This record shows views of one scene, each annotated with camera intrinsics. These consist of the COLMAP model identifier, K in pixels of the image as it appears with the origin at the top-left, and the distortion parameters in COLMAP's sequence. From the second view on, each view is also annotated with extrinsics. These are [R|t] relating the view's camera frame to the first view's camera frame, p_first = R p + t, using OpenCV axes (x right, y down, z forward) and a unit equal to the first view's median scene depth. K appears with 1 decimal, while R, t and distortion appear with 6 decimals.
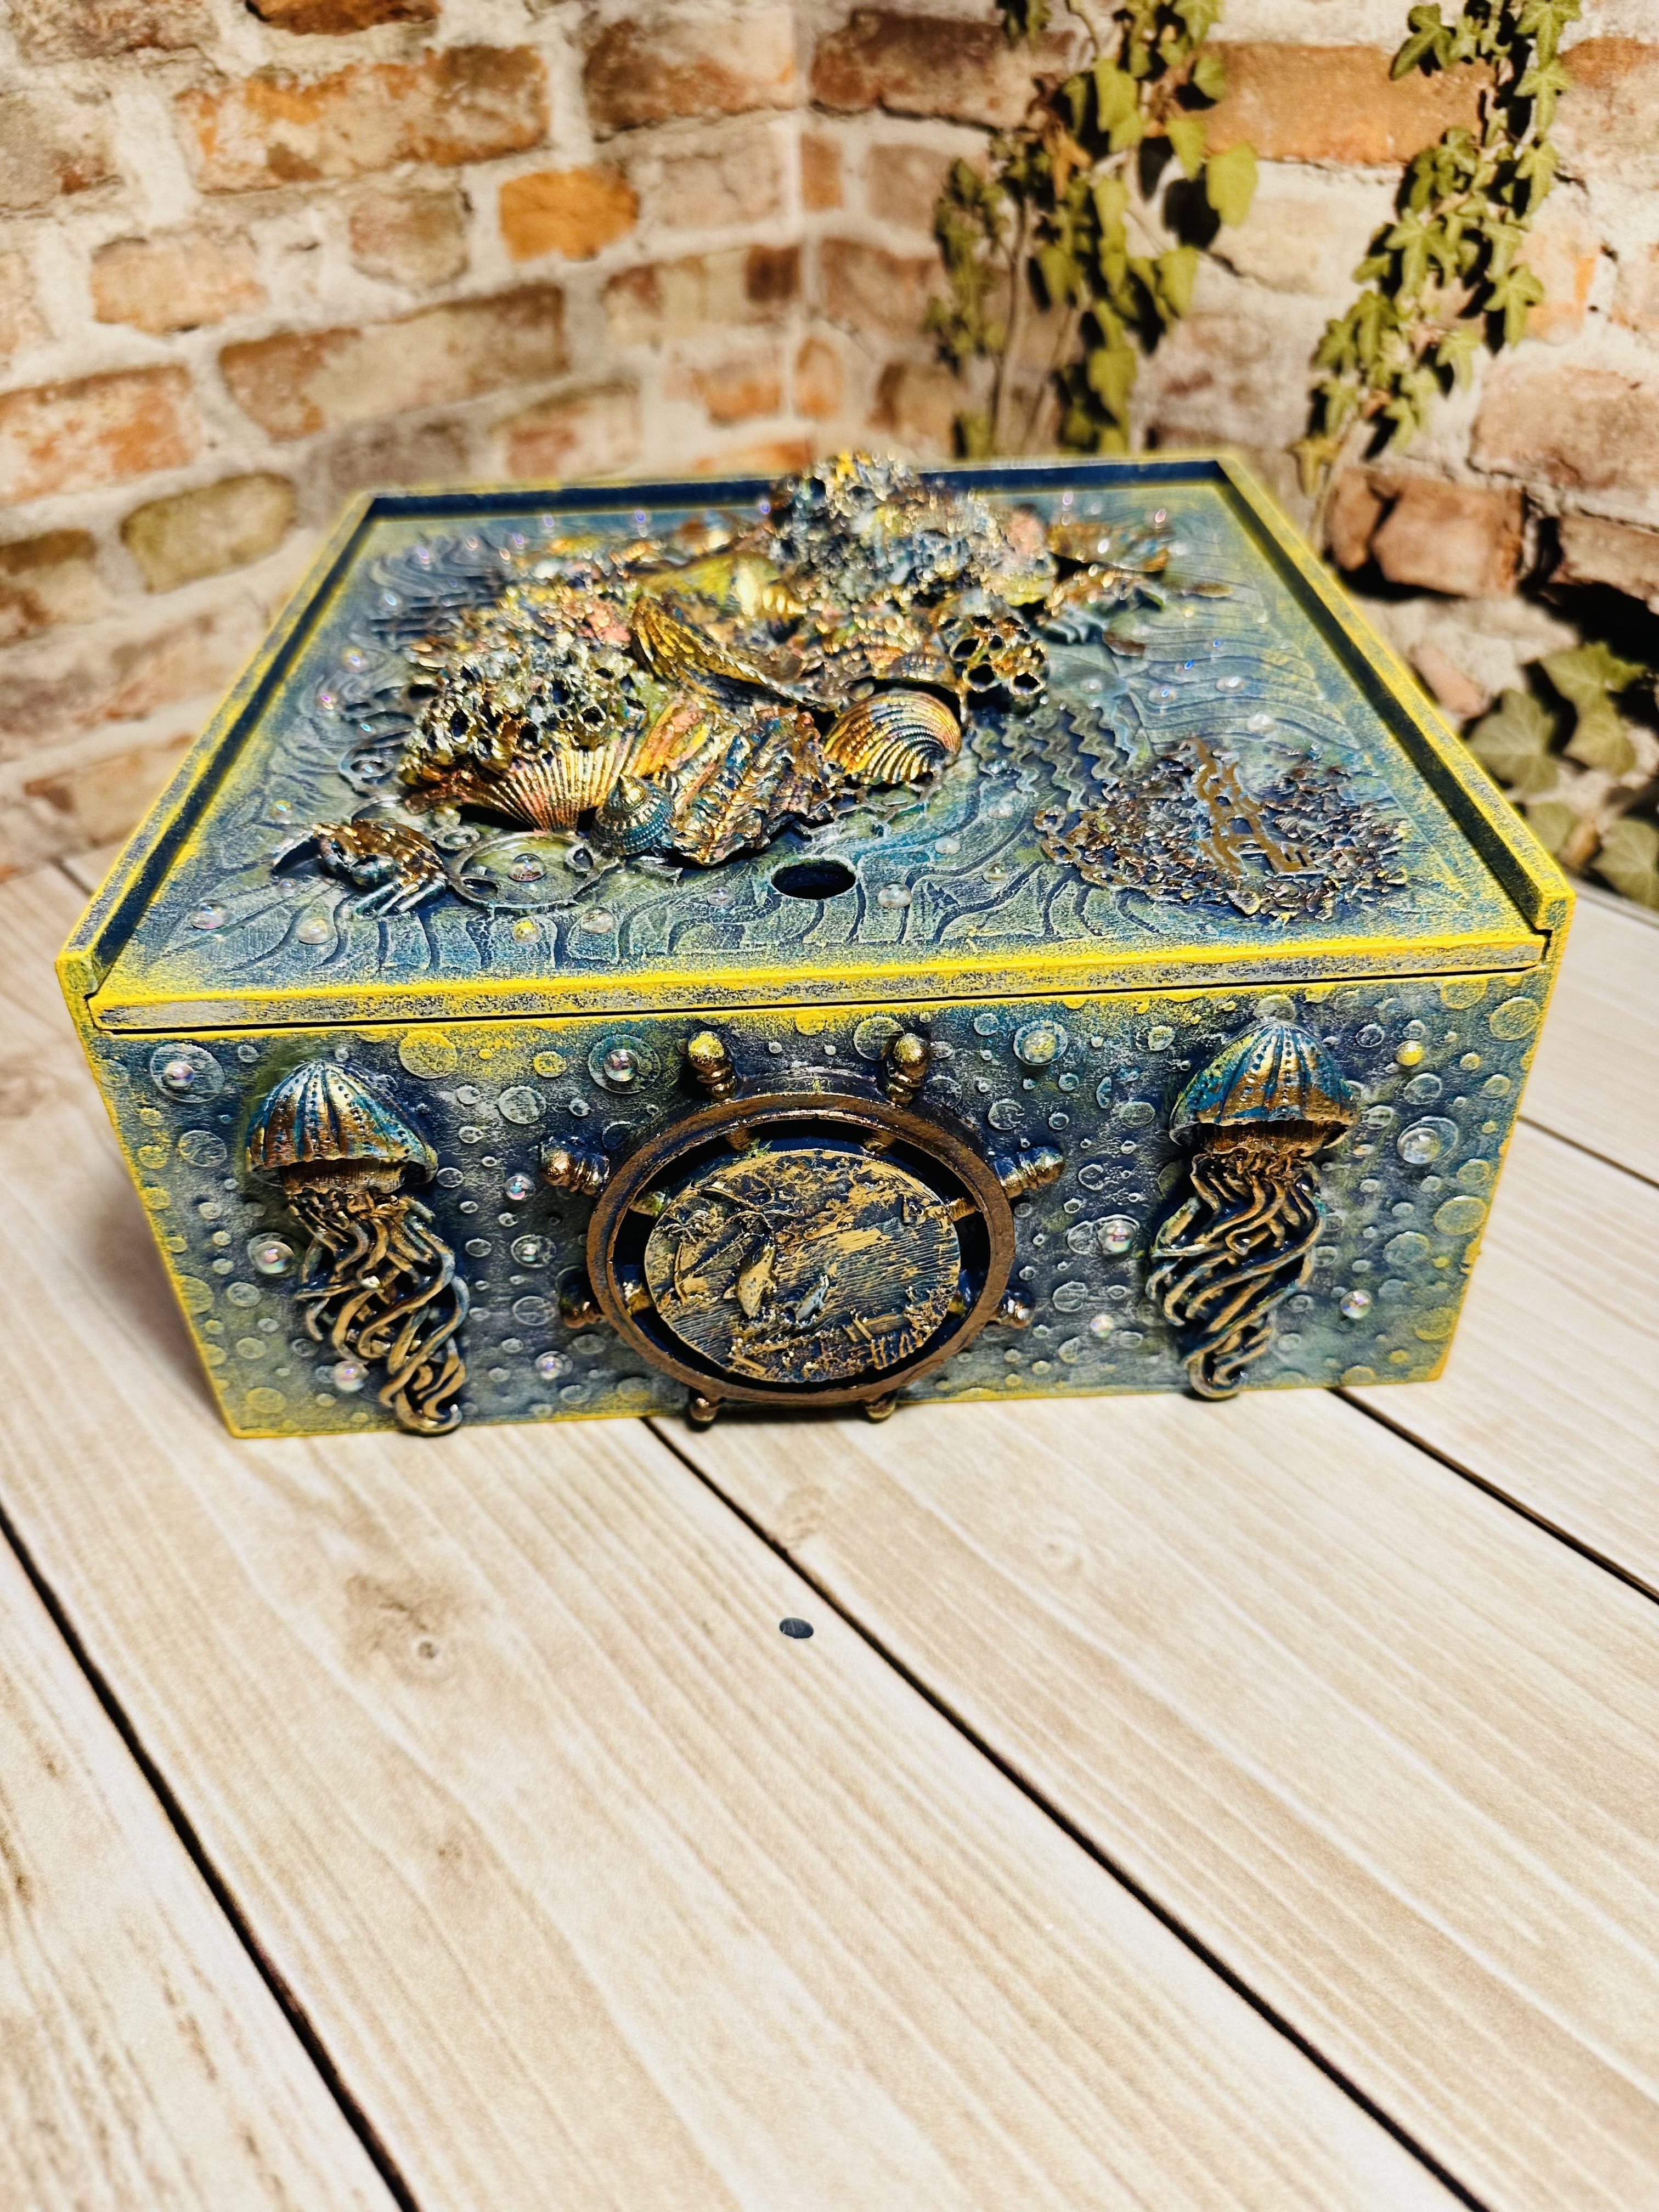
lens RADIAL K [[1674.6, 0, 832.5], [0, 1674.6, 1132.2], [0, 0, 1]] dist [-0.061276, 0.033950]
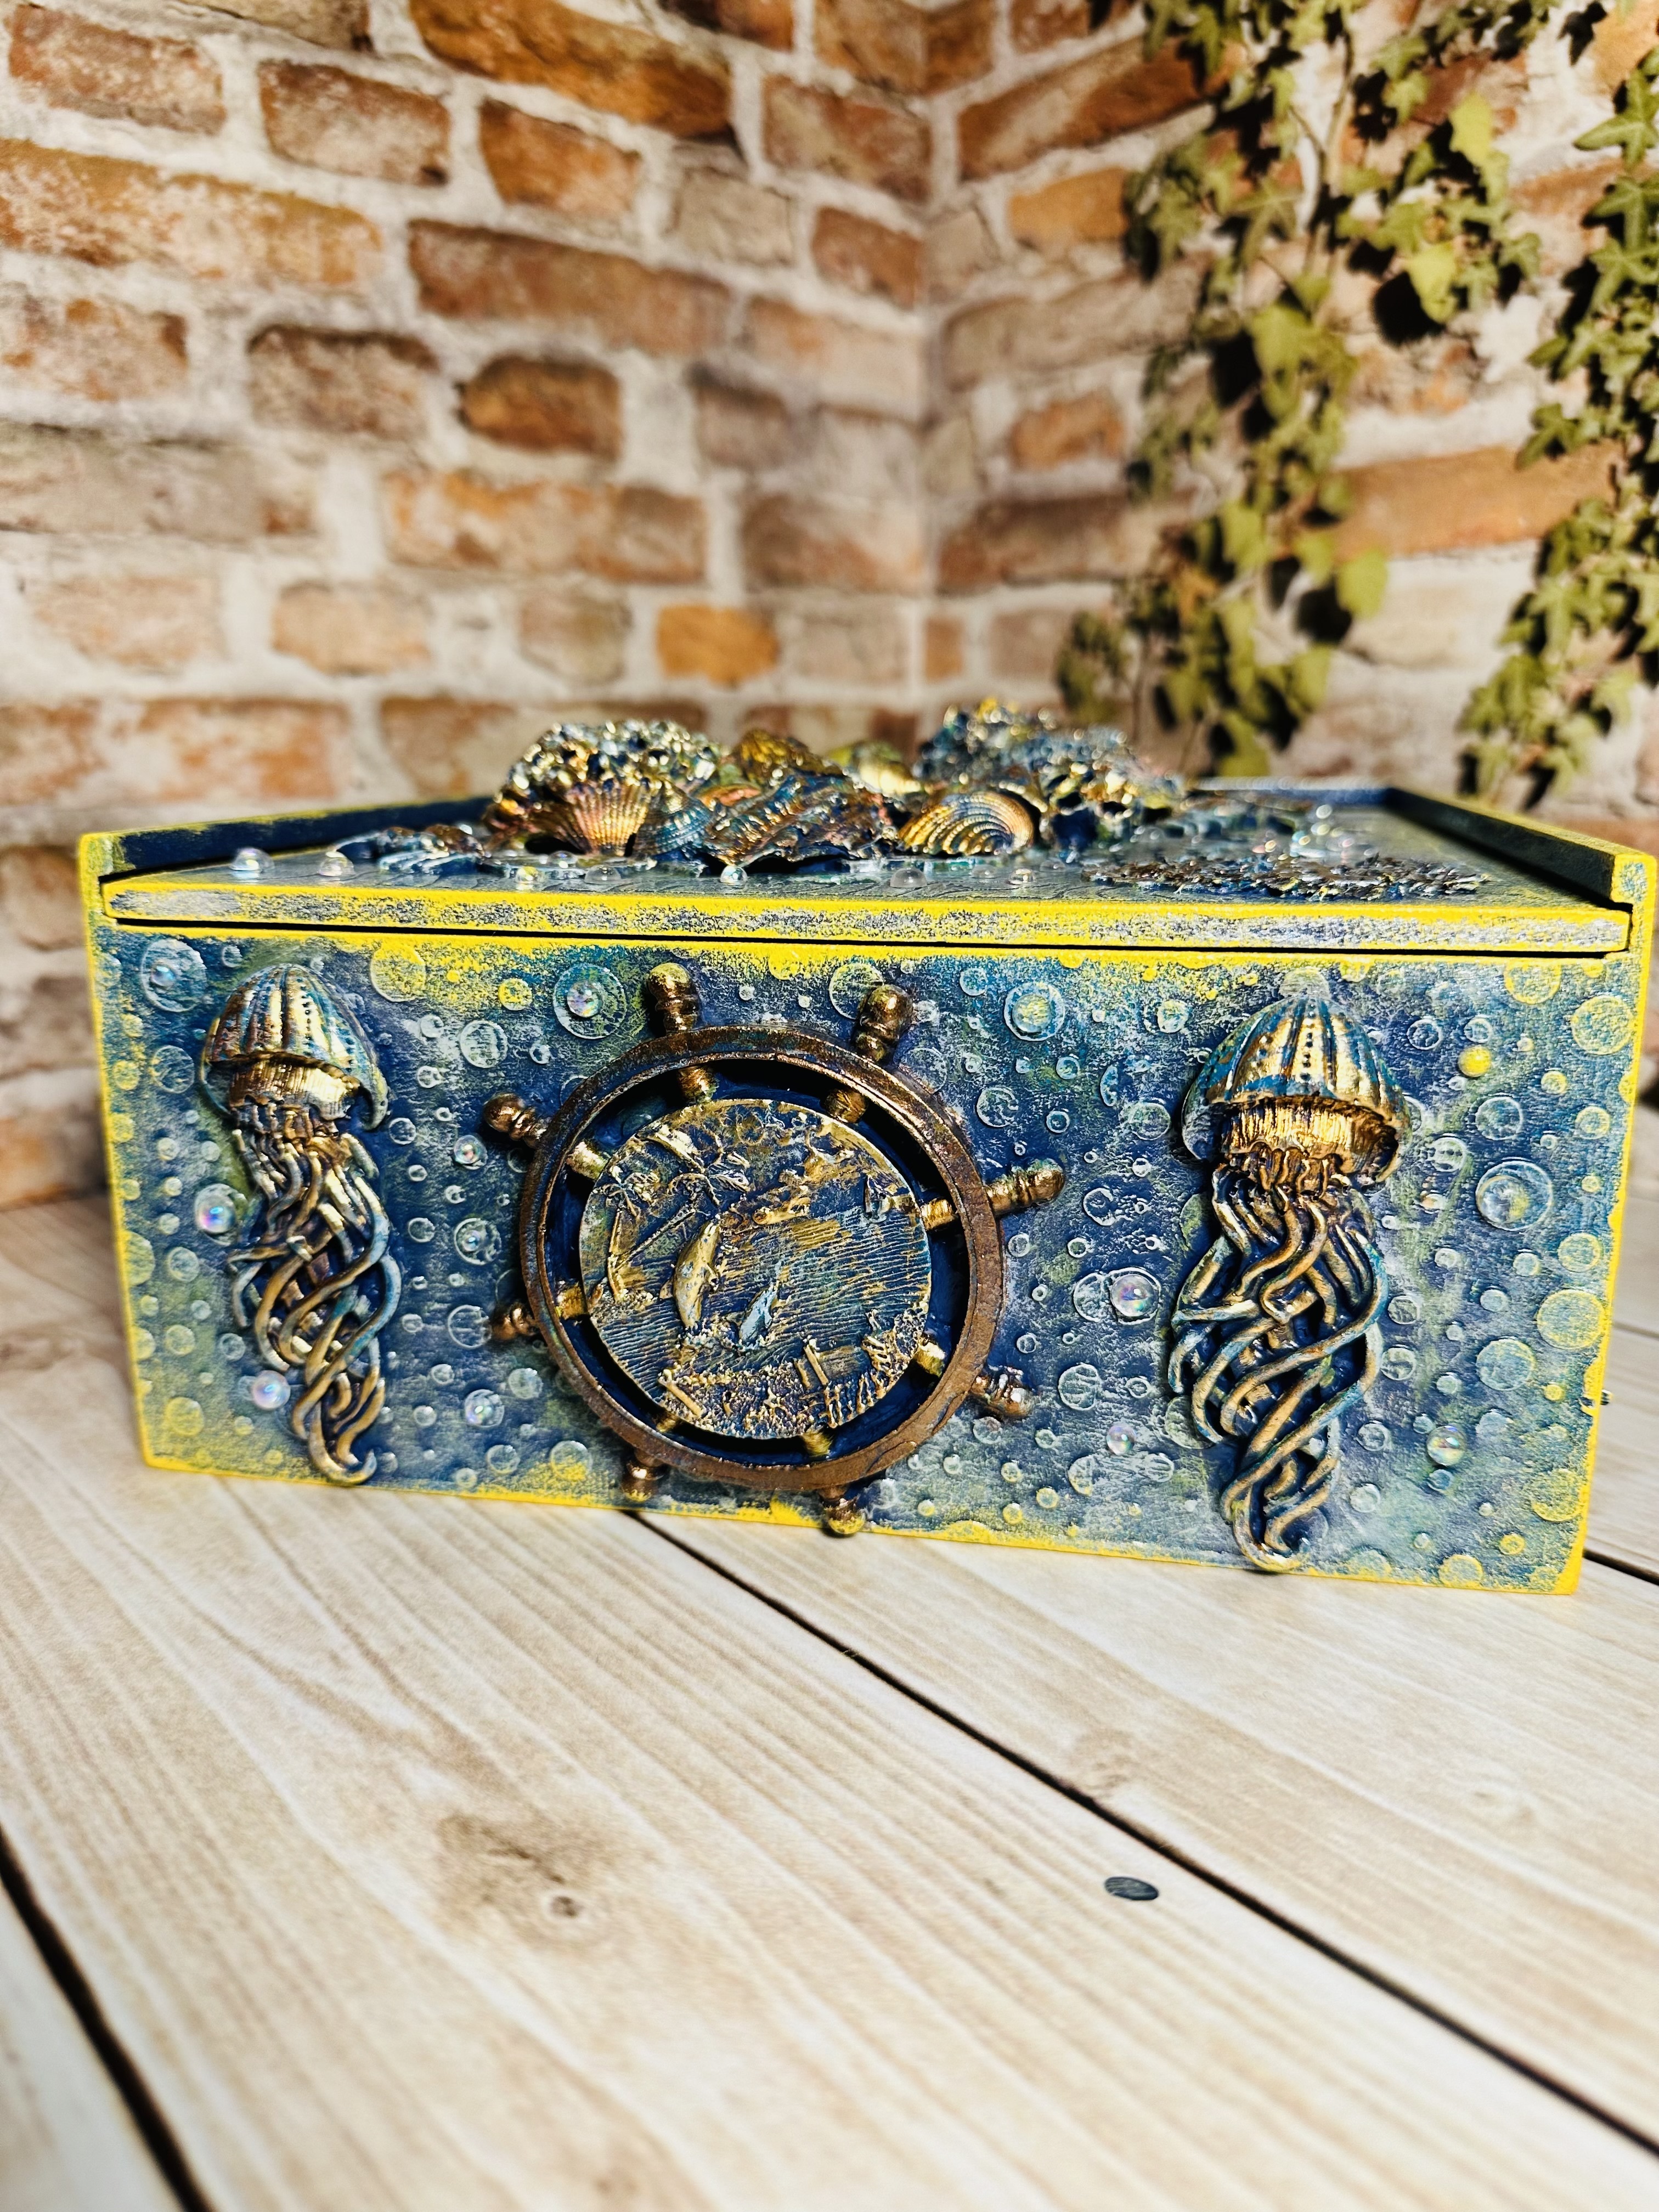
lens RADIAL K [[1681.0, 0, 828.6], [0, 1681.0, 1087.3], [0, 0, 1]] dist [-0.033128, -0.002537]
pose [[0.999598, 0.028289, 0.001933, -0.095733], [-0.024697, 0.902112, -0.430795, 0.190152], [-0.013930, 0.430575, 0.902448, 0.172720]]
